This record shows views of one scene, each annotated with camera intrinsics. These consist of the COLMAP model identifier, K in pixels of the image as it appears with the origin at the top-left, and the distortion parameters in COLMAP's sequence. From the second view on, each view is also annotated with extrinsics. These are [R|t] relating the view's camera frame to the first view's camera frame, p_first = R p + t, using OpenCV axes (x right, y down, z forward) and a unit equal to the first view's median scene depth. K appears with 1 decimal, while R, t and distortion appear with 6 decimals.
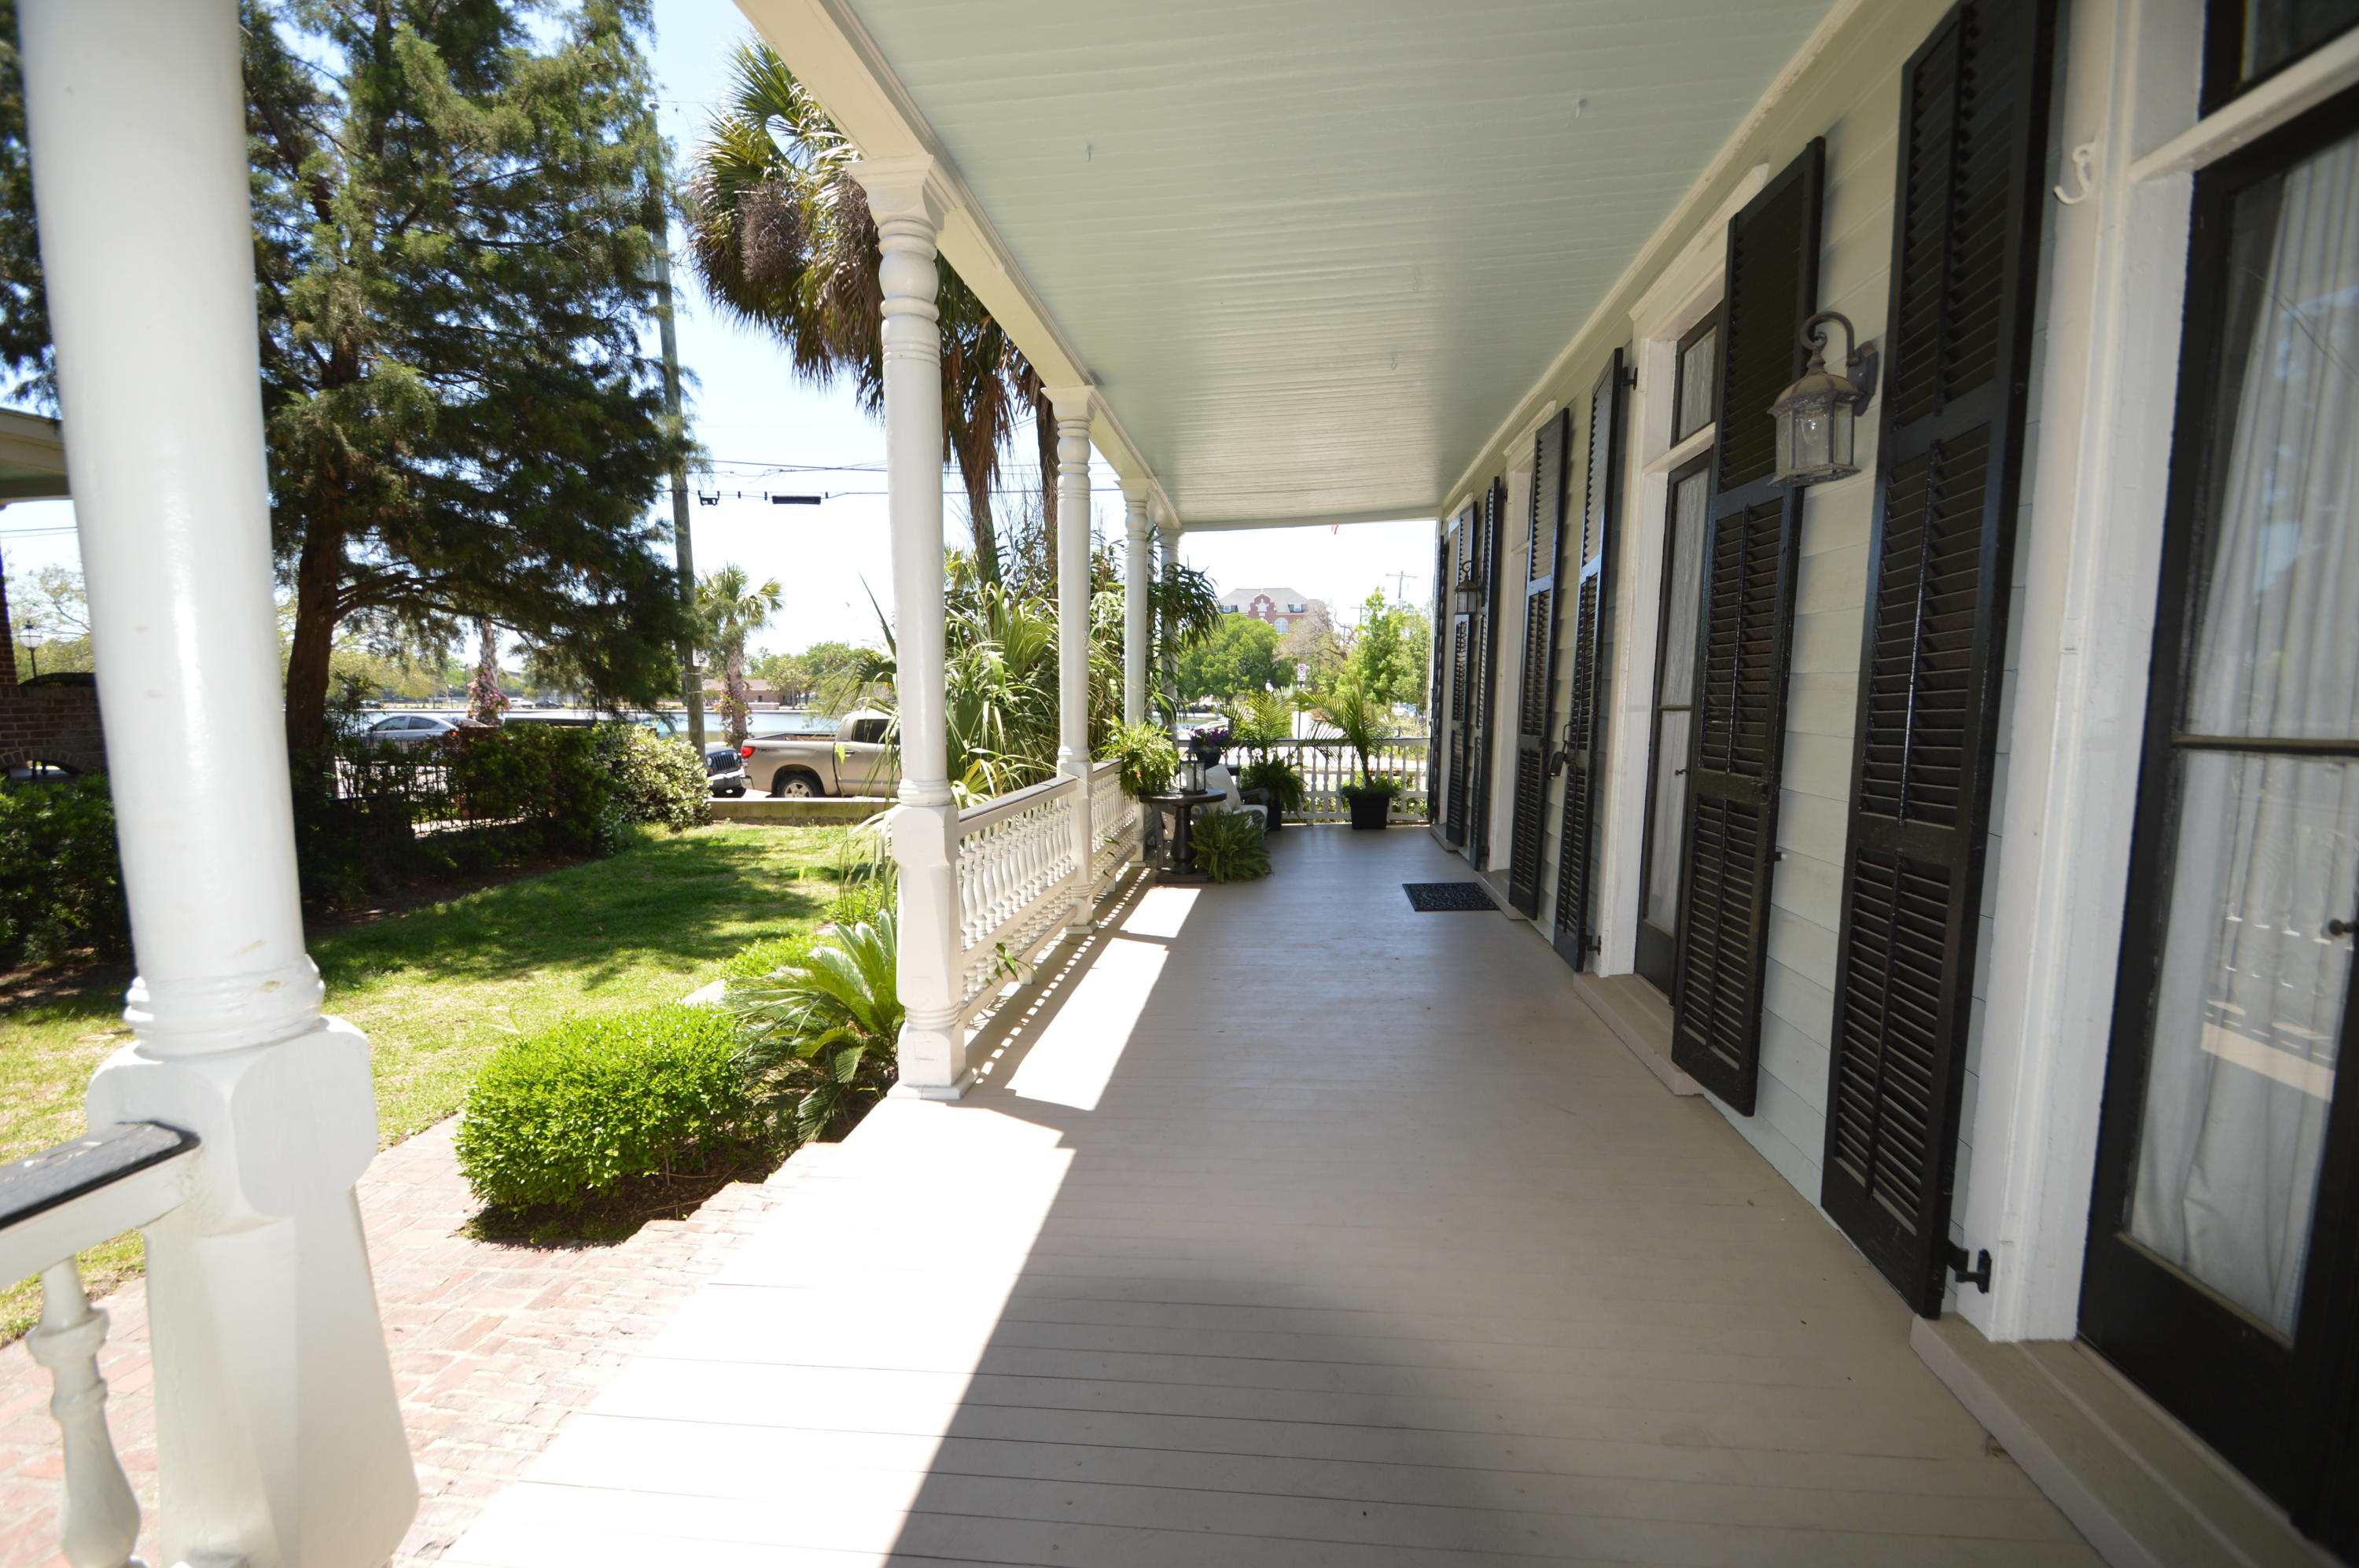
lens RADIAL K [[1033.4, 0, 1161.2], [0, 1033.4, 838.8], [0, 0, 1]] dist [0.008704, -0.013064]
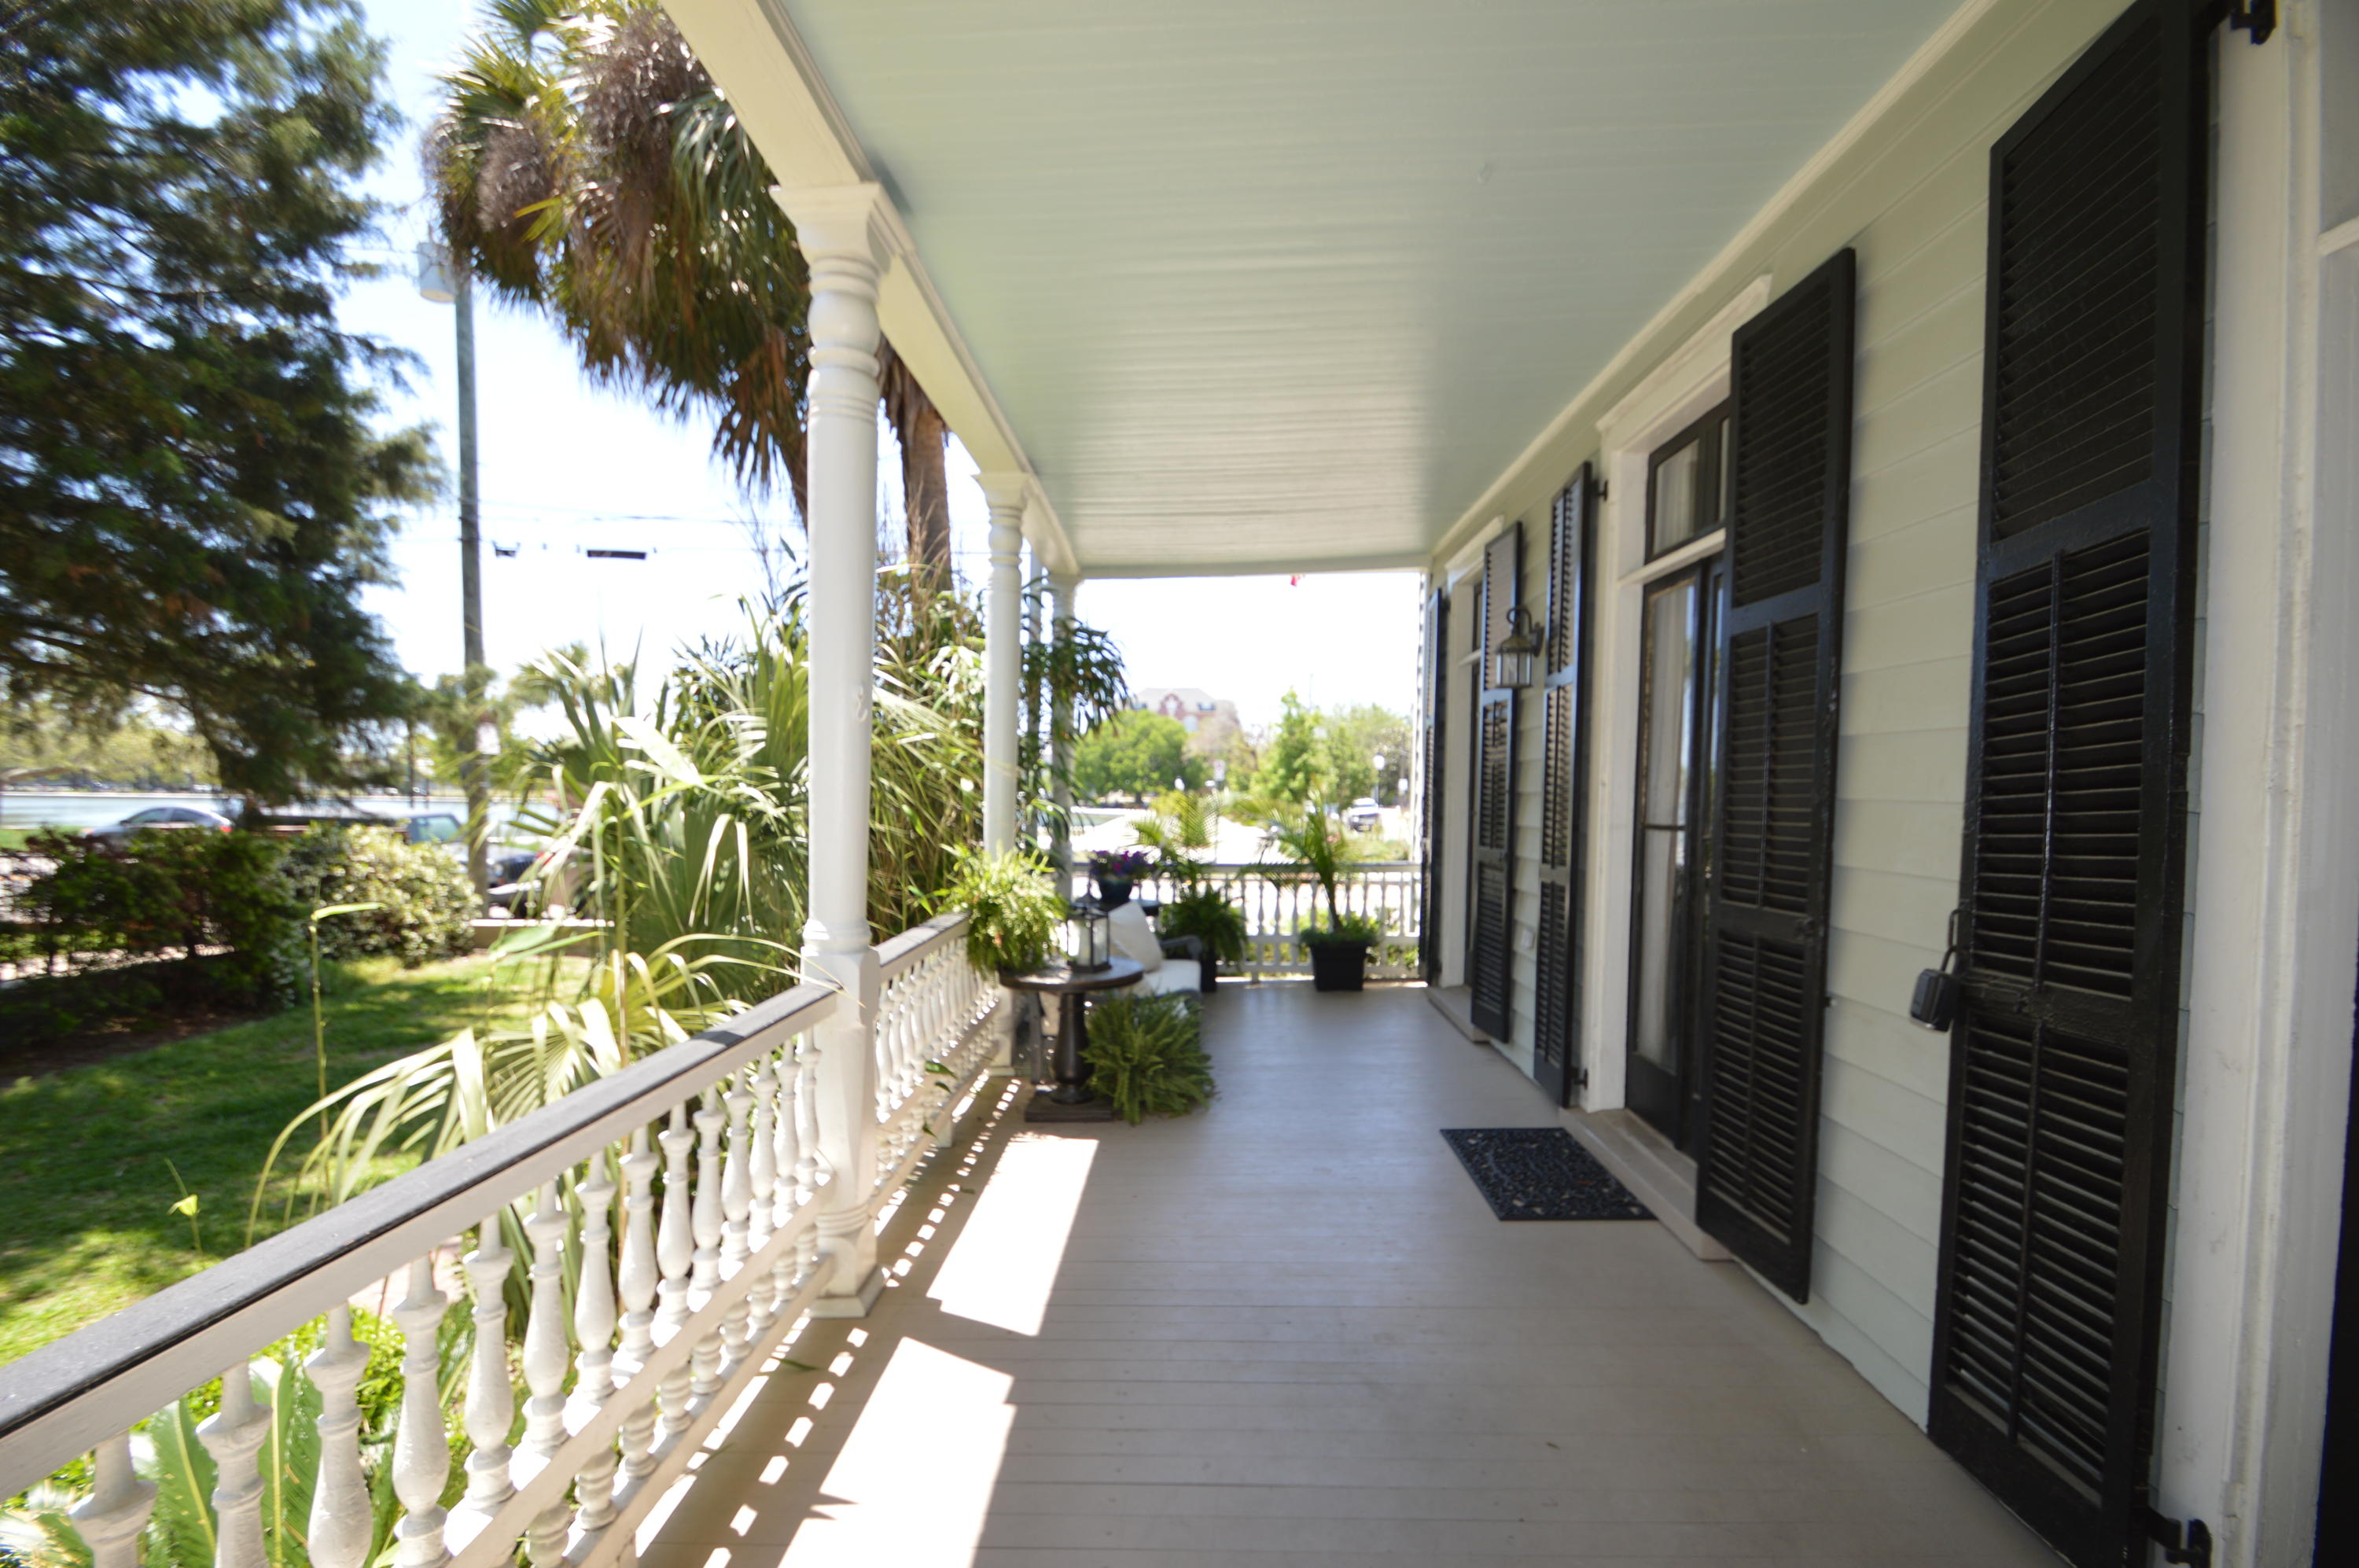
lens RADIAL K [[1033.4, 0, 1149.0], [0, 1033.4, 840.1], [0, 0, 1]] dist [0.008704, -0.013064]
pose [[0.997062, 0.009444, 0.076015, 0.013594], [-0.002559, 0.995923, -0.090172, -0.045202], [-0.076557, 0.089713, 0.993021, 0.271324]]
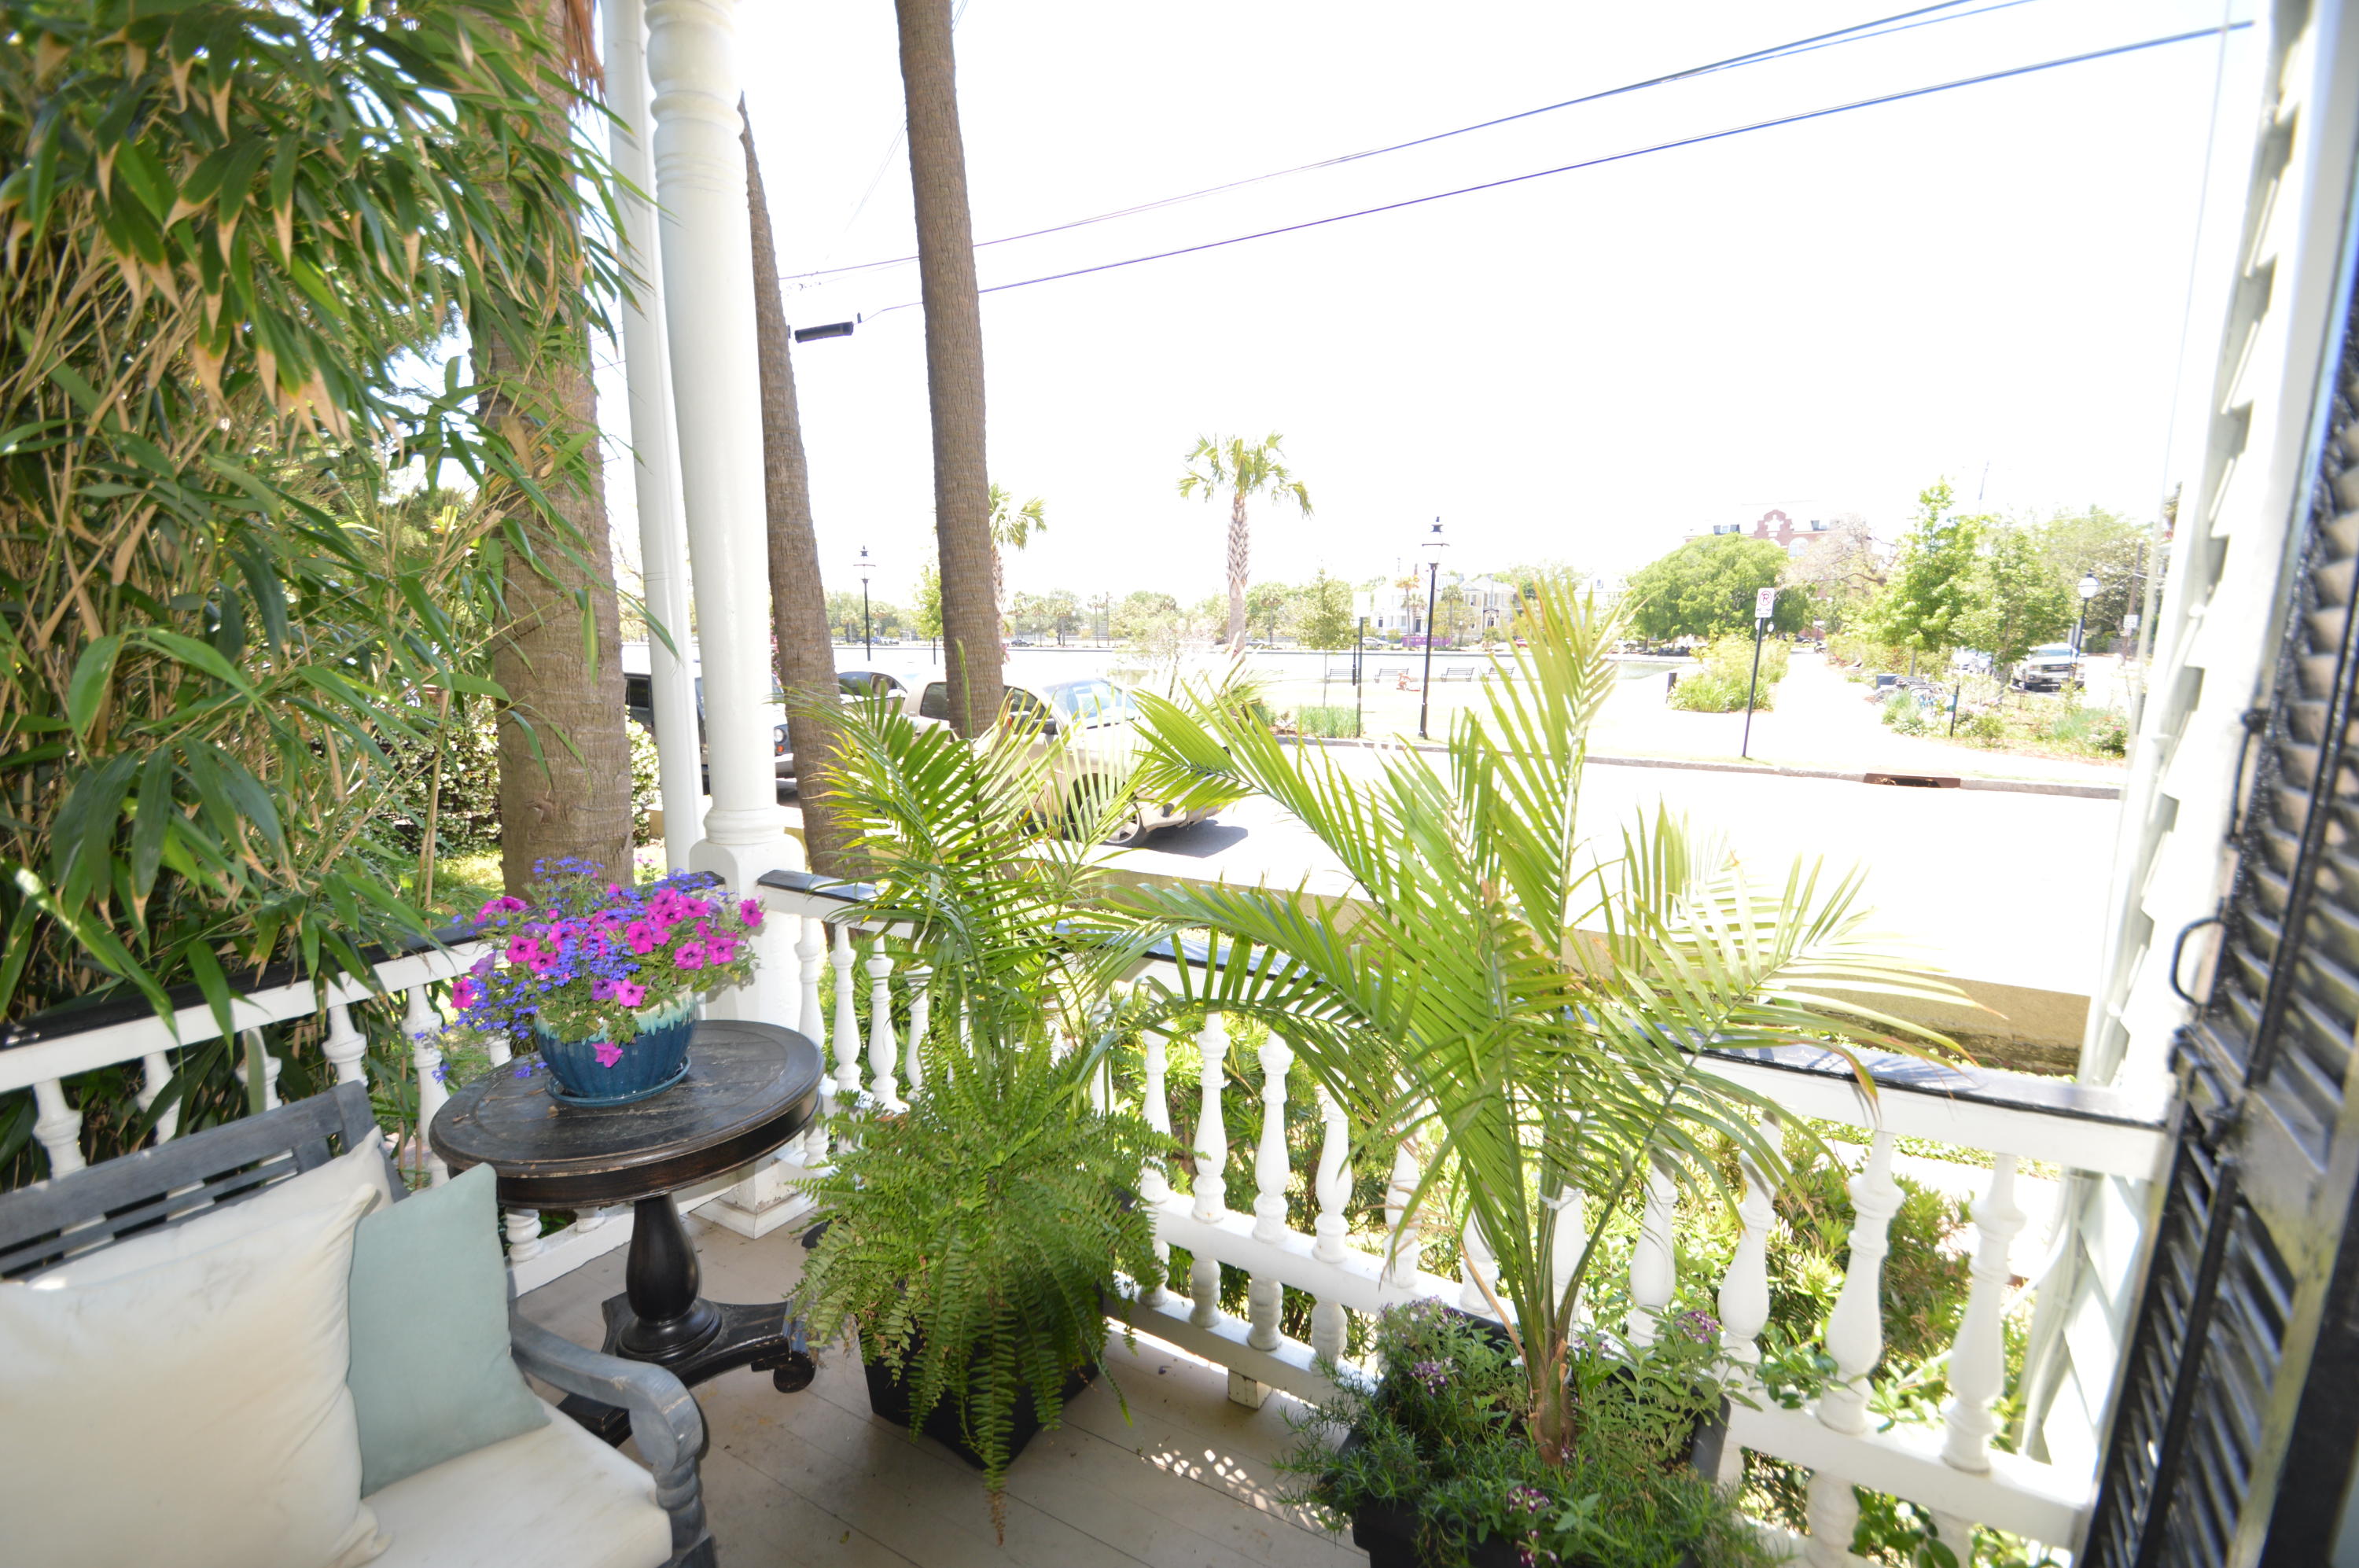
lens RADIAL K [[1033.4, 0, 1162.8], [0, 1033.4, 842.7], [0, 0, 1]] dist [0.008704, -0.013064]
pose [[0.909802, 0.083037, -0.406651, 0.191432], [-0.057841, 0.995588, 0.073890, -0.122053], [0.410992, -0.043704, 0.910591, 0.795467]]
